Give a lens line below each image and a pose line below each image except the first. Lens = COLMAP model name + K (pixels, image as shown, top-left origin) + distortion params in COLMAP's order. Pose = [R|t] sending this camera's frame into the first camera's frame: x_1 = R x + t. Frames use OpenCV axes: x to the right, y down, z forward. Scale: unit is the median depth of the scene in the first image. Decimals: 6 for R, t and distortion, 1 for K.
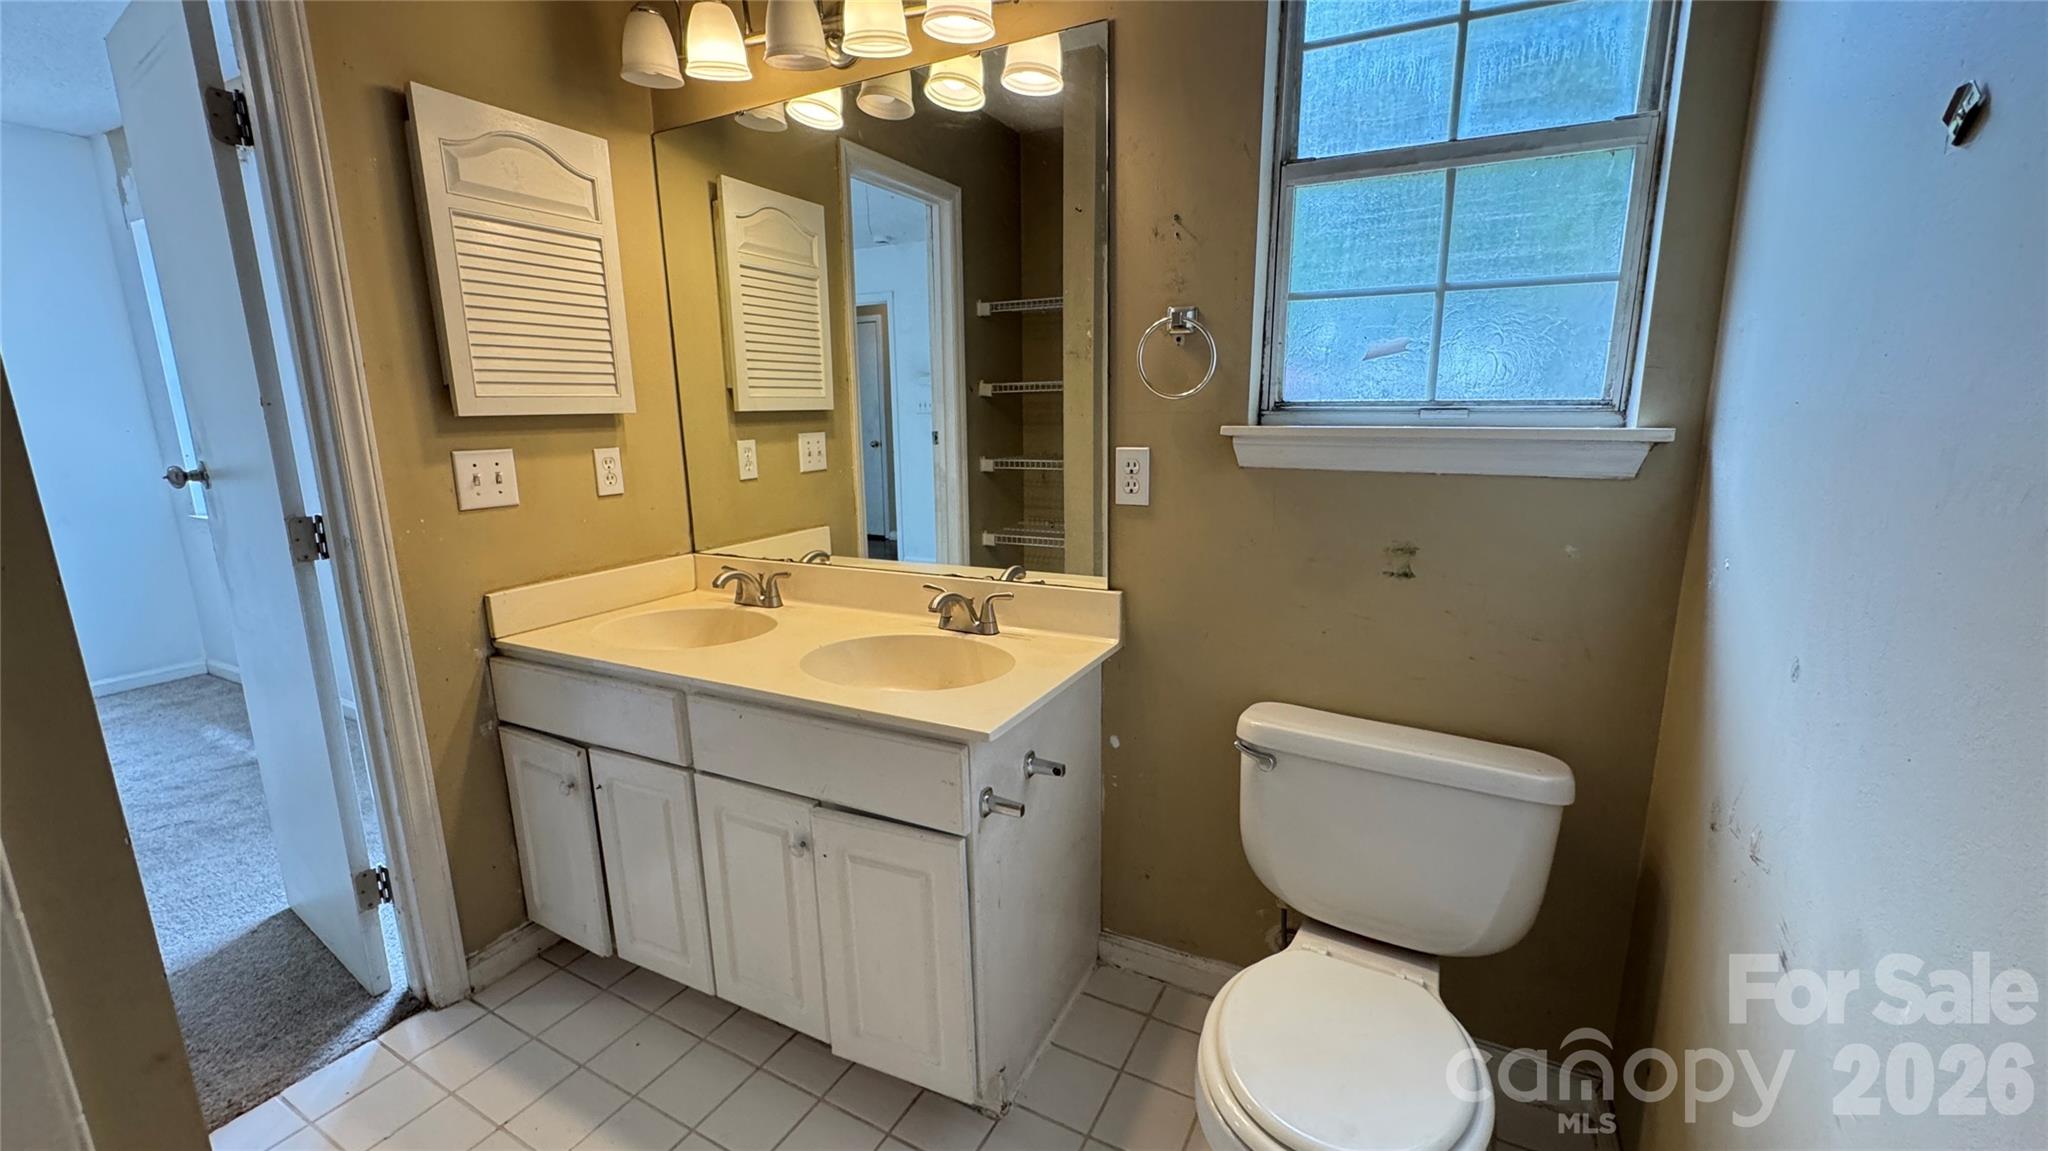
lens RADIAL K [[815.6, 0, 1022.7], [0, 815.6, 572.4], [0, 0, 1]] dist [-0.002938, -0.000217]
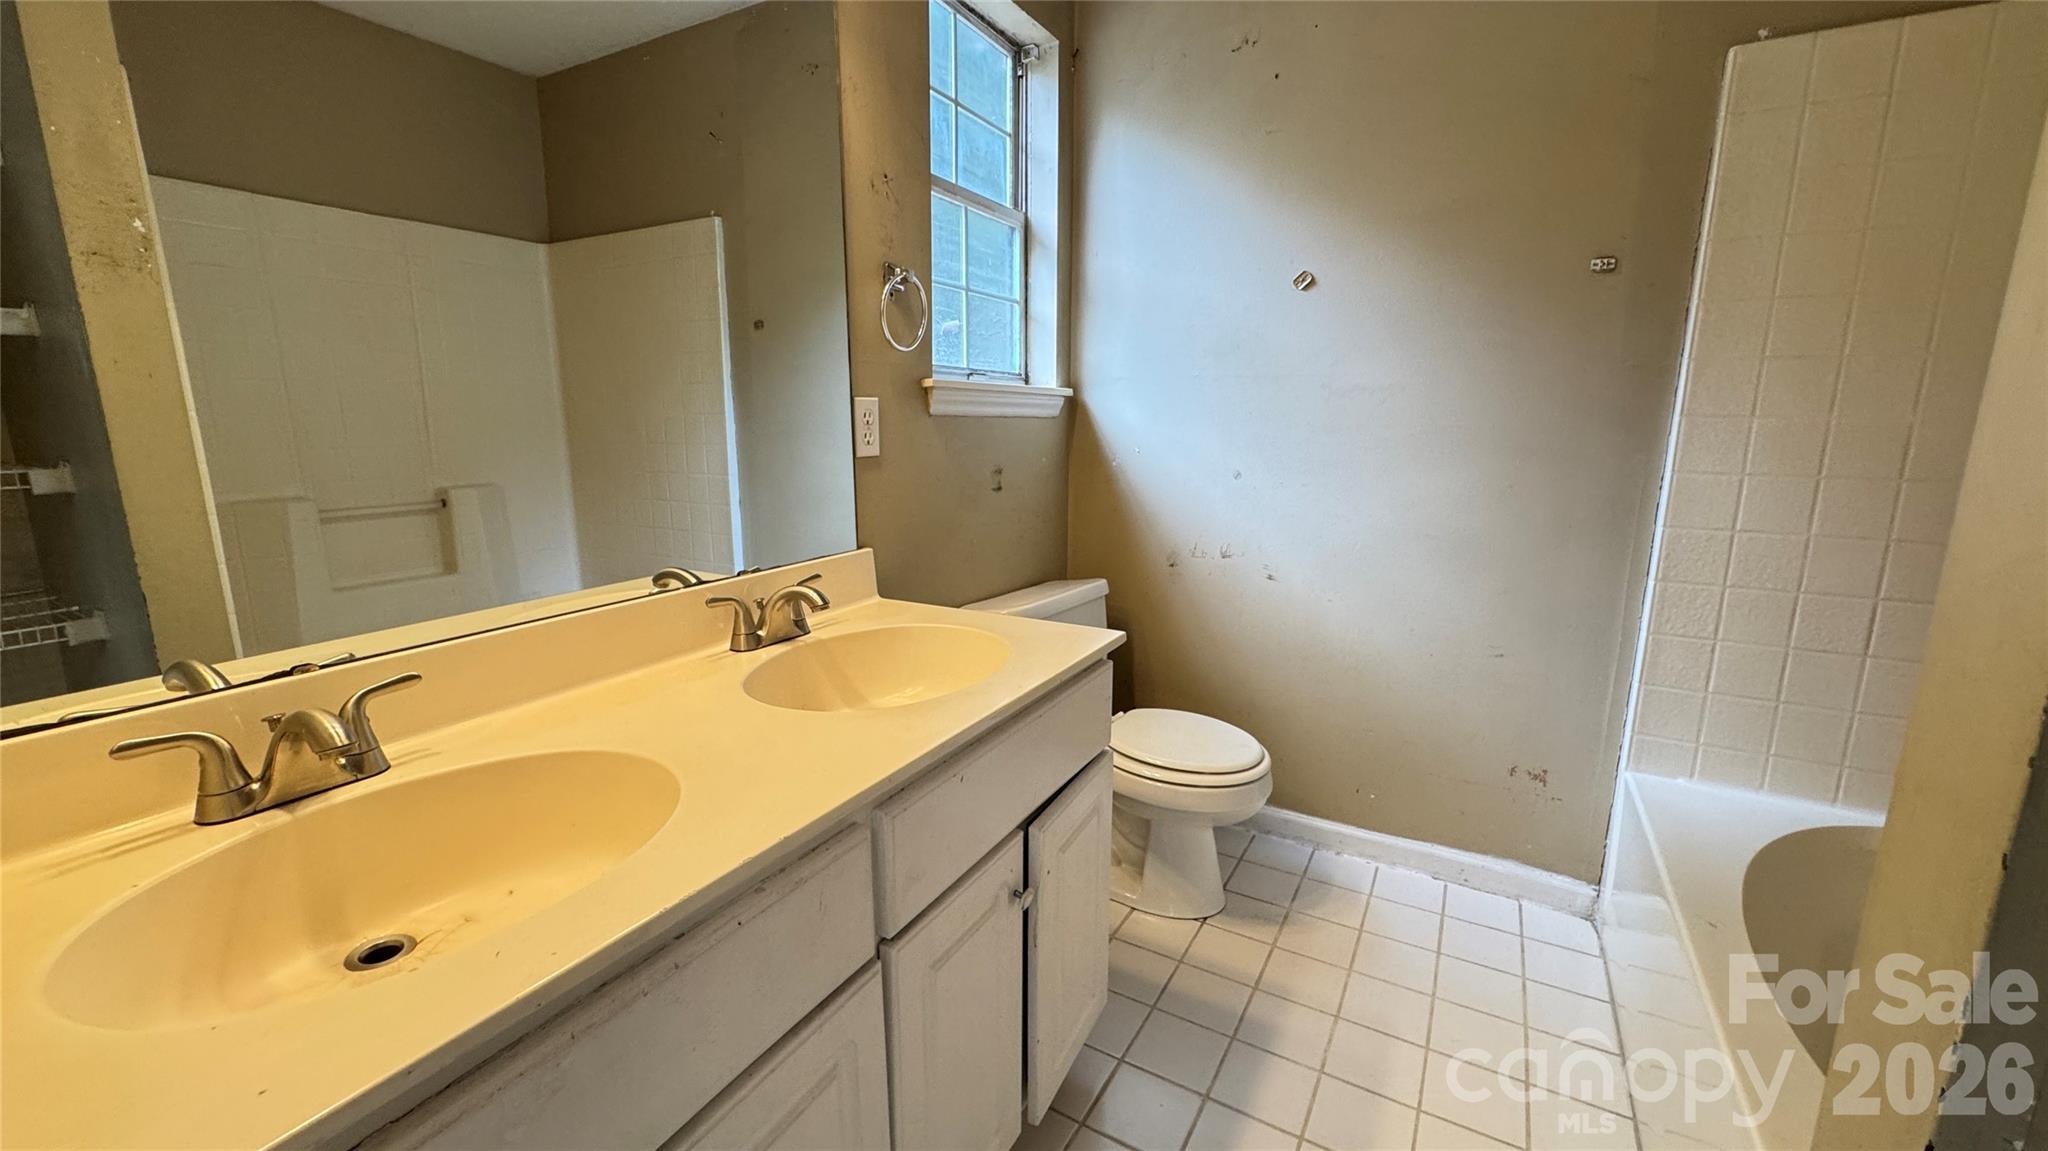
lens RADIAL K [[815.6, 0, 1022.7], [0, 815.6, 572.4], [0, 0, 1]] dist [-0.002938, -0.000217]
pose [[0.044160, -0.179875, 0.982698, -0.914488], [0.195694, 0.966158, 0.168054, -0.082618], [-0.979670, 0.184886, 0.077866, 0.824403]]
